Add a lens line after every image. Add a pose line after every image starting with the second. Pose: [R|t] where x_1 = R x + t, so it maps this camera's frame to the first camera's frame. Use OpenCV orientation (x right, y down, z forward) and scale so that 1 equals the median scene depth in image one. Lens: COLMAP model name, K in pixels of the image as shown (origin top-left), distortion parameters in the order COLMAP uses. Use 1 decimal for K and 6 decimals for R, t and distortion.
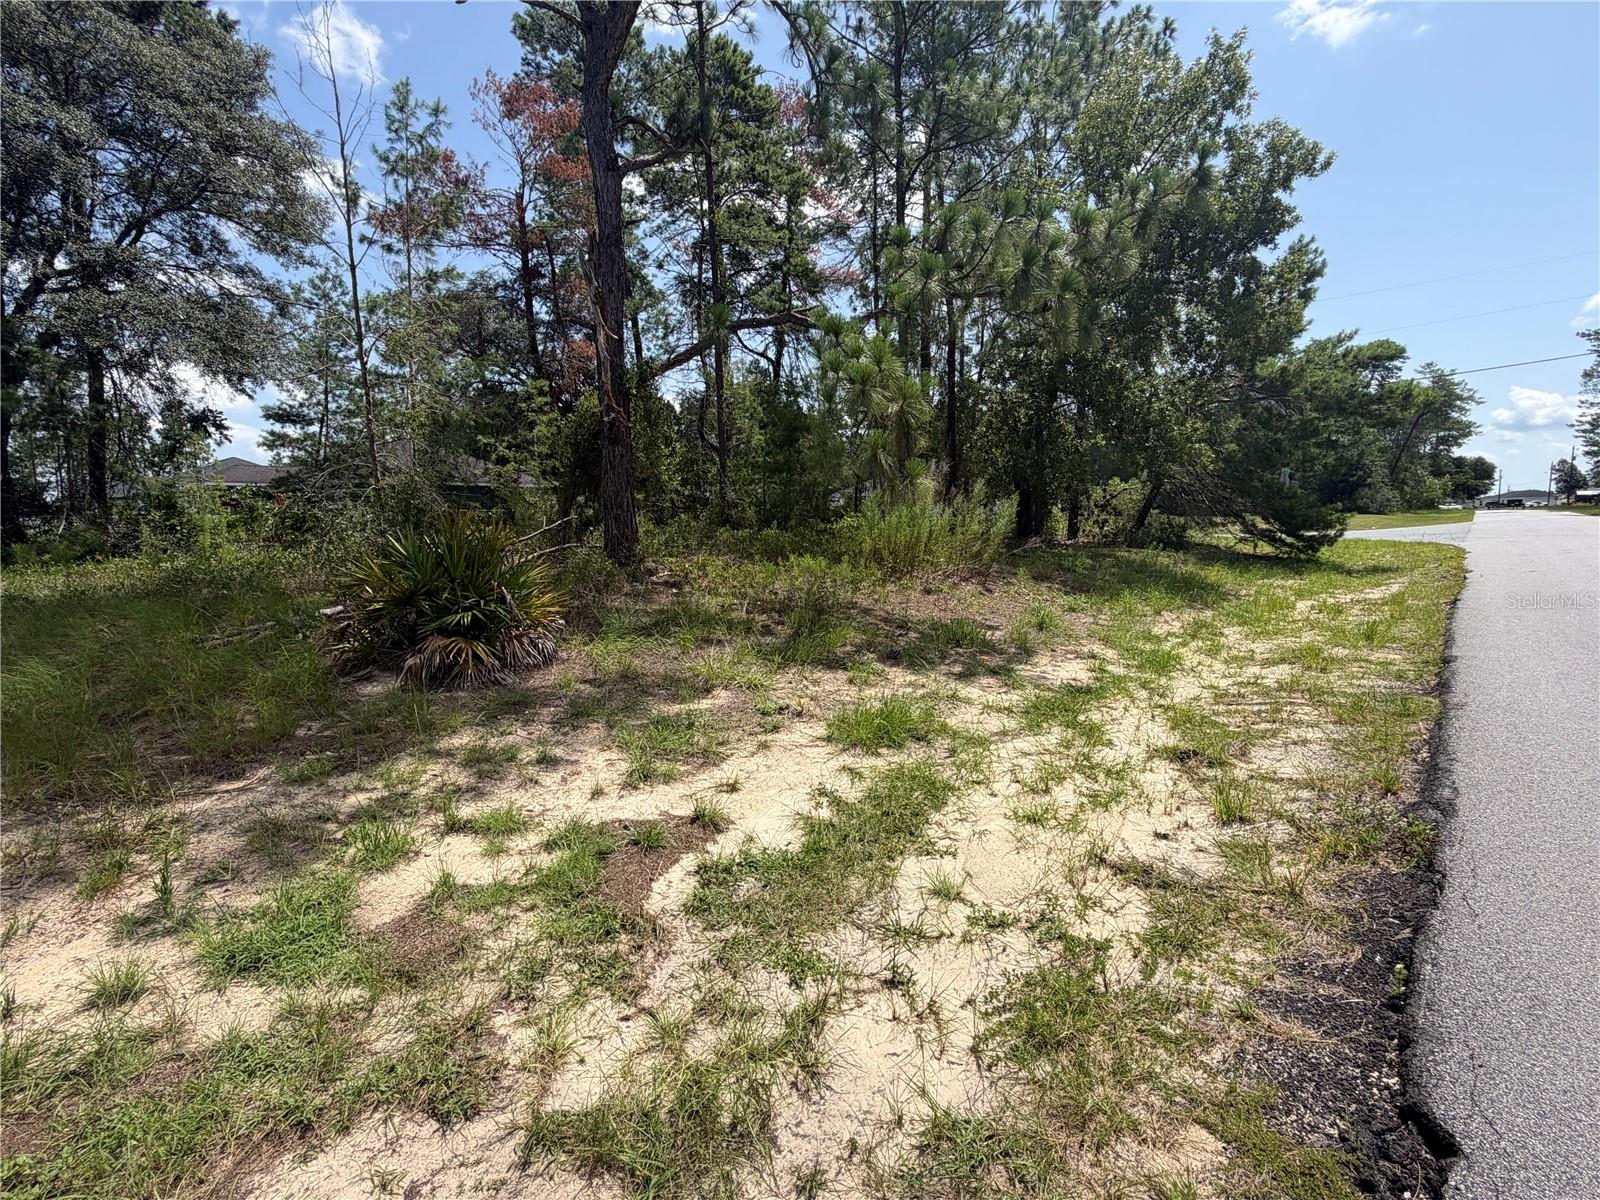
lens RADIAL K [[791.0, 0, 801.6], [0, 791.0, 593.9], [0, 0, 1]] dist [-0.002581, 0.000718]
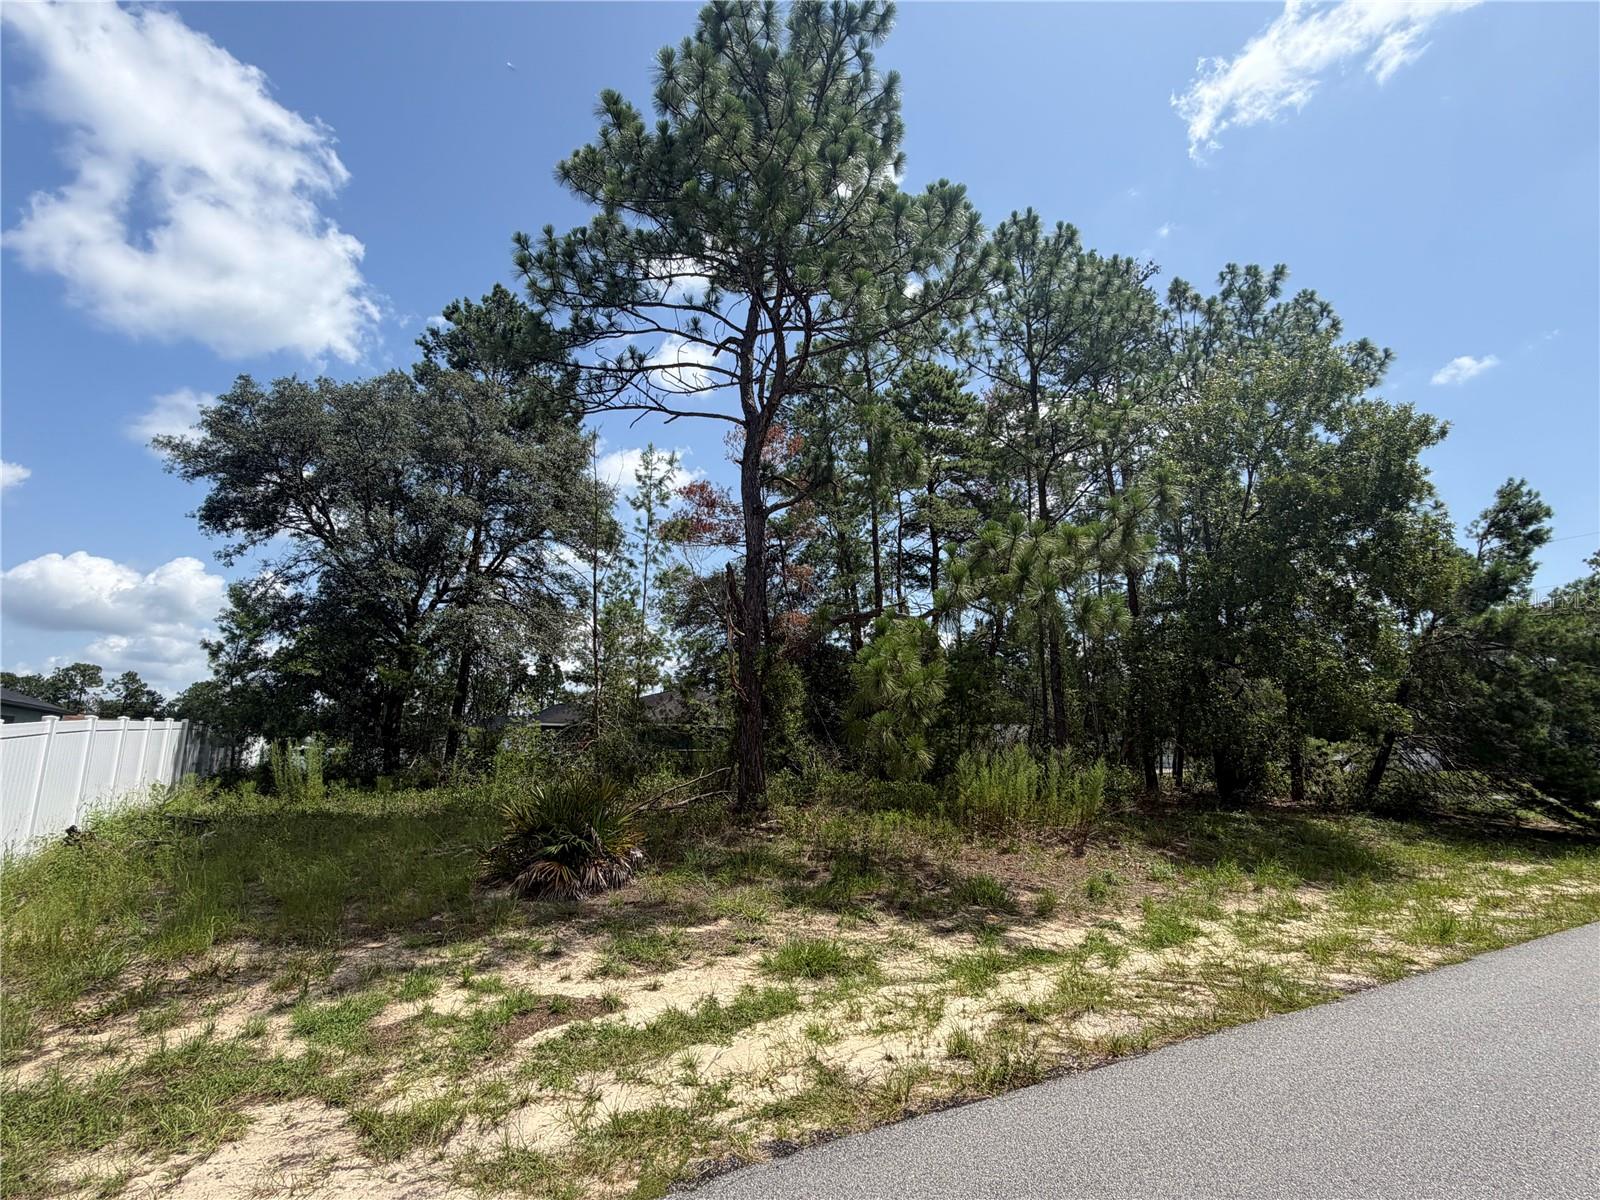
lens RADIAL K [[781.5, 0, 800.0], [0, 781.5, 600.0], [0, 0, 1]] dist [0.008356, 0.000498]
pose [[0.938711, -0.043902, -0.341899, 0.513235], [-0.055761, 0.959454, -0.276296, -0.036415], [0.340166, 0.278427, 0.898201, -0.280032]]
